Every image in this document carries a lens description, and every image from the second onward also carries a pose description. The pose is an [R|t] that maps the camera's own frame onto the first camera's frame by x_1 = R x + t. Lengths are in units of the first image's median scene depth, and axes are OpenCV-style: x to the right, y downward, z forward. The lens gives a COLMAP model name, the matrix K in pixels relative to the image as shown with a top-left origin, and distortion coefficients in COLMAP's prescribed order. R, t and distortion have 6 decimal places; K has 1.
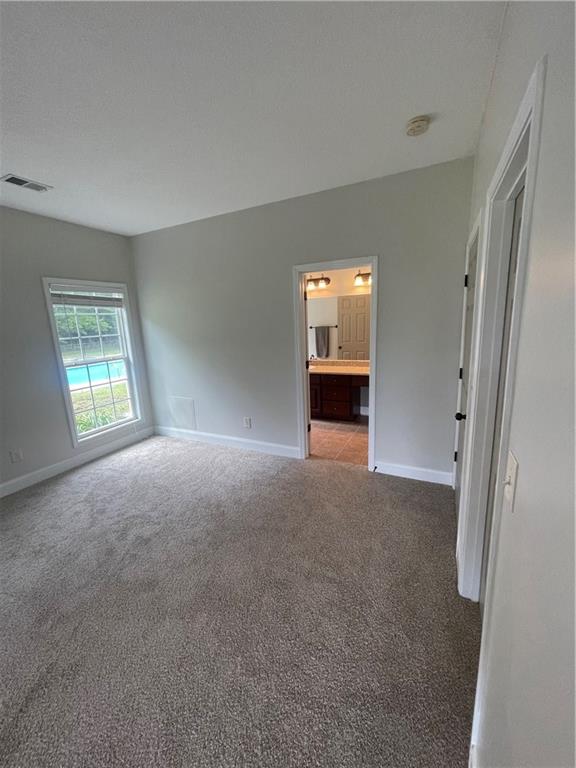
lens RADIAL K [[308.6, 0, 288.0], [0, 308.6, 384.0], [0, 0, 1]] dist [-0.048333, -0.000097]
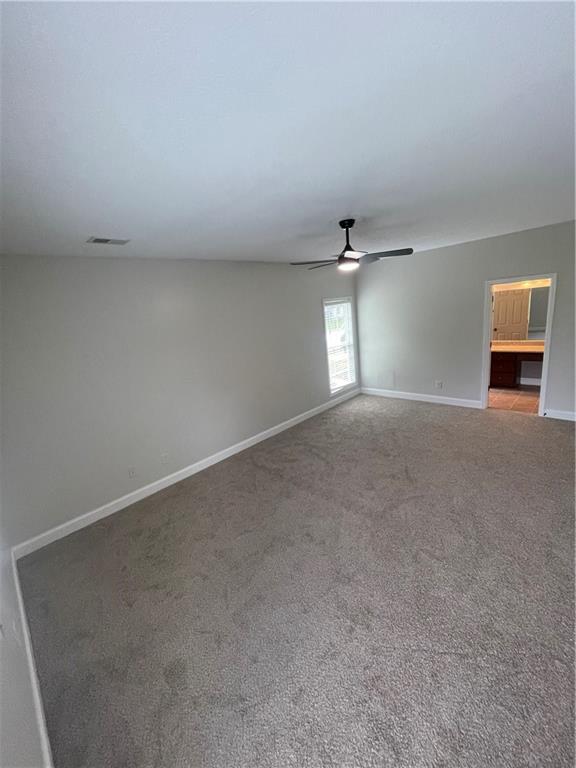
lens RADIAL K [[311.9, 0, 288.0], [0, 311.9, 384.0], [0, 0, 1]] dist [-0.001500, -0.000133]
pose [[0.945831, 0.022177, -0.323901, -0.360545], [-0.002924, 0.998206, 0.059805, 0.035347], [0.324646, -0.055618, 0.944199, -0.729529]]
